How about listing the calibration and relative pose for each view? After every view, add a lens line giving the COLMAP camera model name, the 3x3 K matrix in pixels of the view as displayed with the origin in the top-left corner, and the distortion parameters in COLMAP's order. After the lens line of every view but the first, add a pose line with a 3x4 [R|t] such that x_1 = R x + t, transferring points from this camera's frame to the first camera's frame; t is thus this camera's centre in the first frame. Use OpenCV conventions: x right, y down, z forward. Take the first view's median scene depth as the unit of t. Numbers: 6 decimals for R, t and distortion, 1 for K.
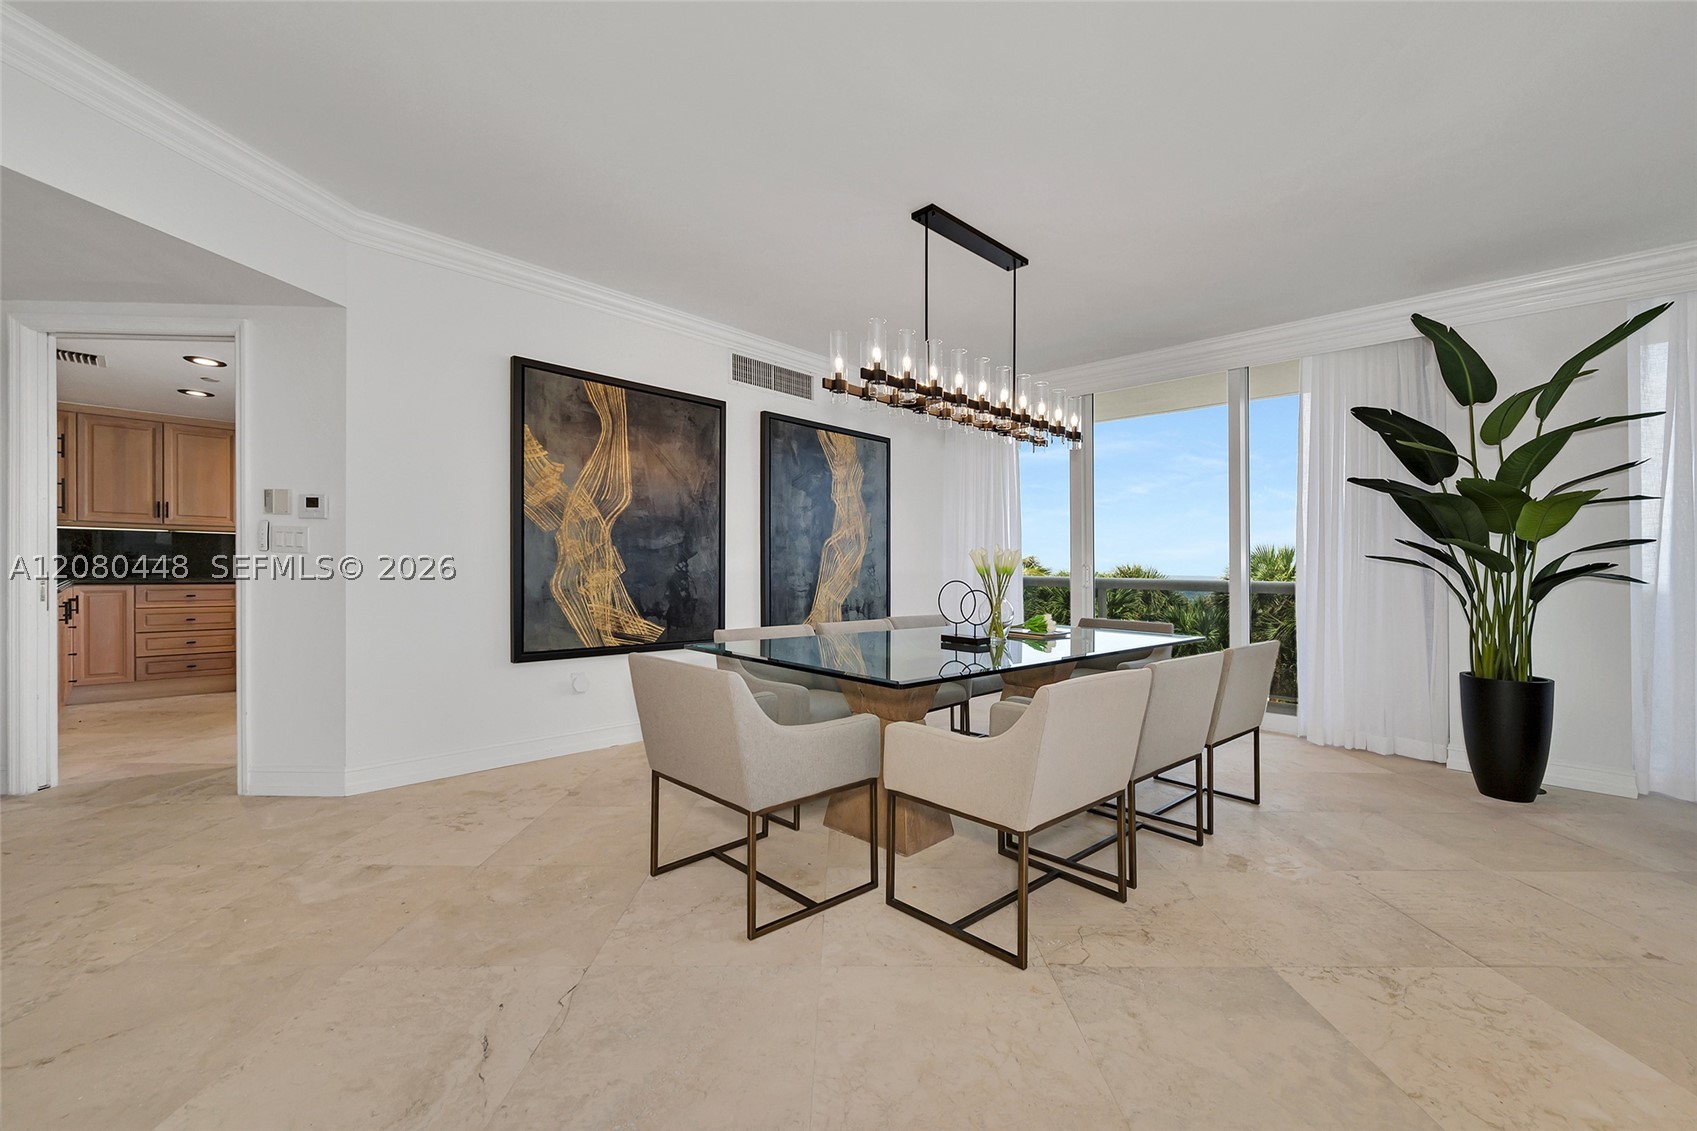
lens RADIAL K [[685.8, 0, 853.2], [0, 685.8, 563.3], [0, 0, 1]] dist [-0.001444, 0.000056]
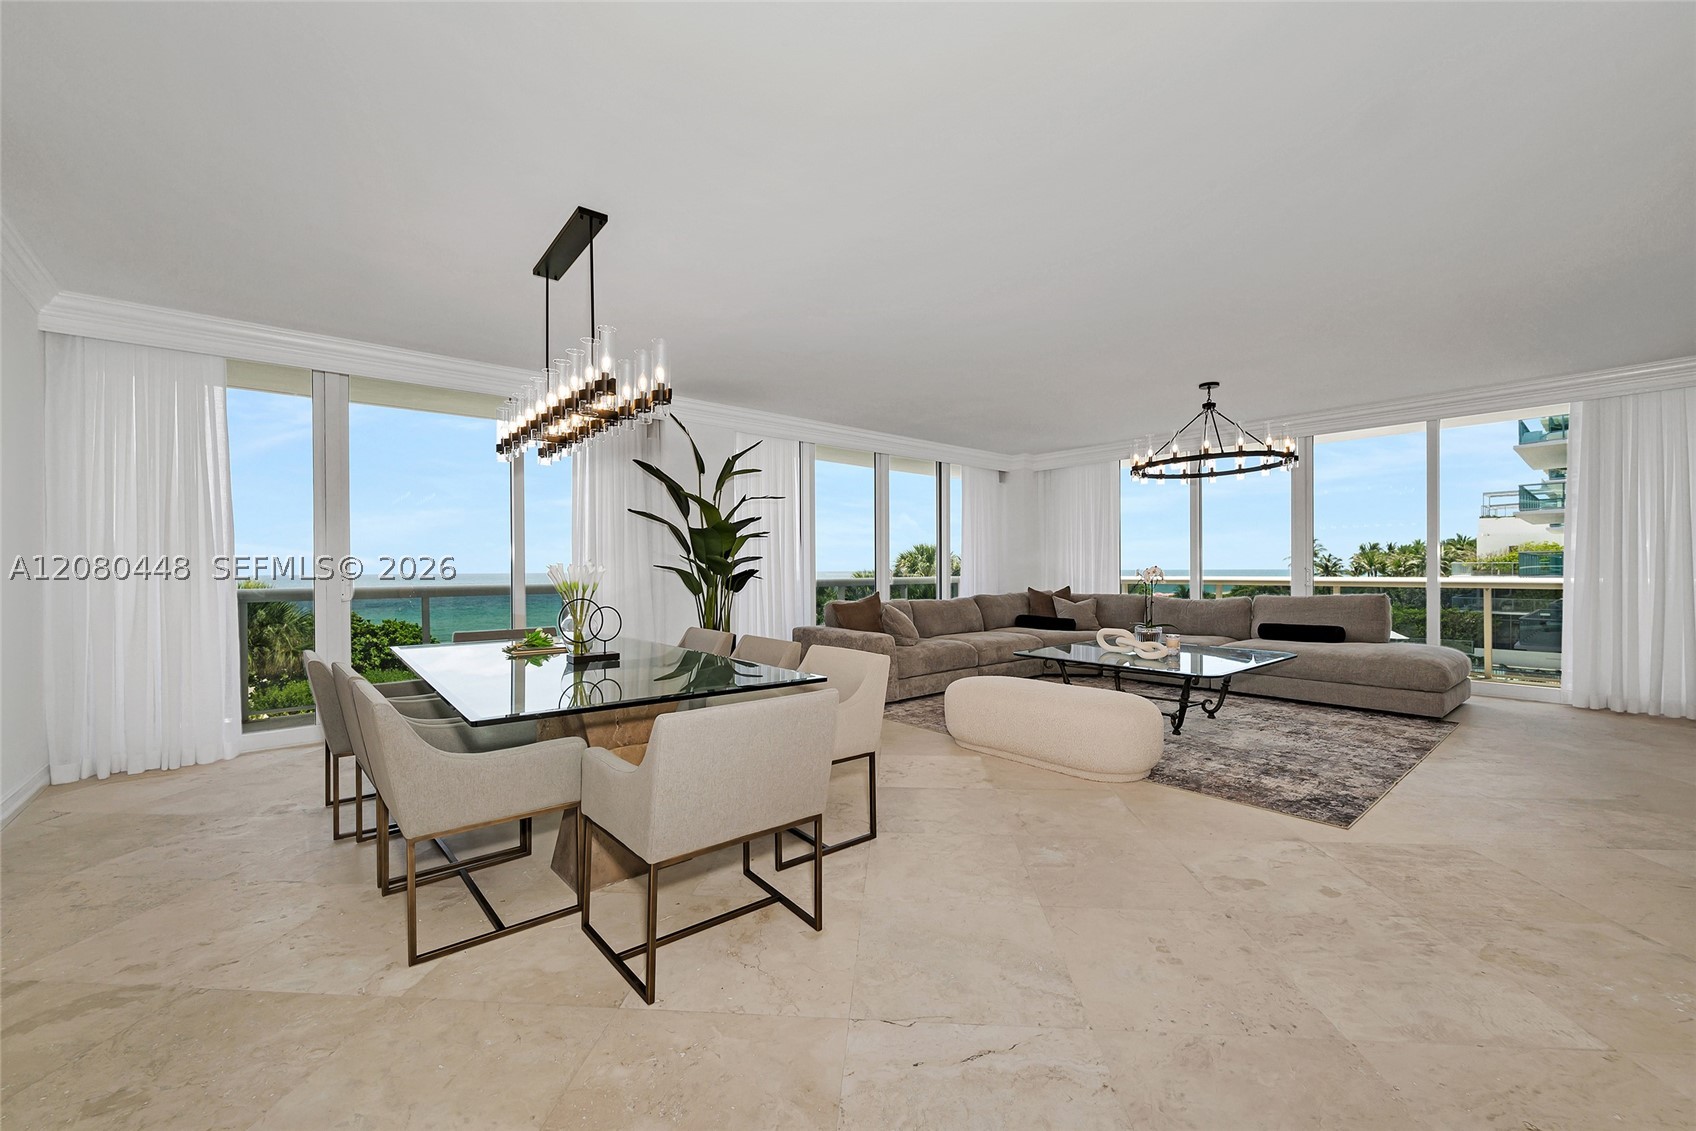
lens RADIAL K [[685.4, 0, 852.7], [0, 685.4, 563.3], [0, 0, 1]] dist [-0.001444, 0.000056]
pose [[0.089029, -0.009925, 0.995980, -0.697383], [-0.000931, 0.999949, 0.010048, -0.031475], [-0.996029, -0.001821, 0.089015, 0.476485]]
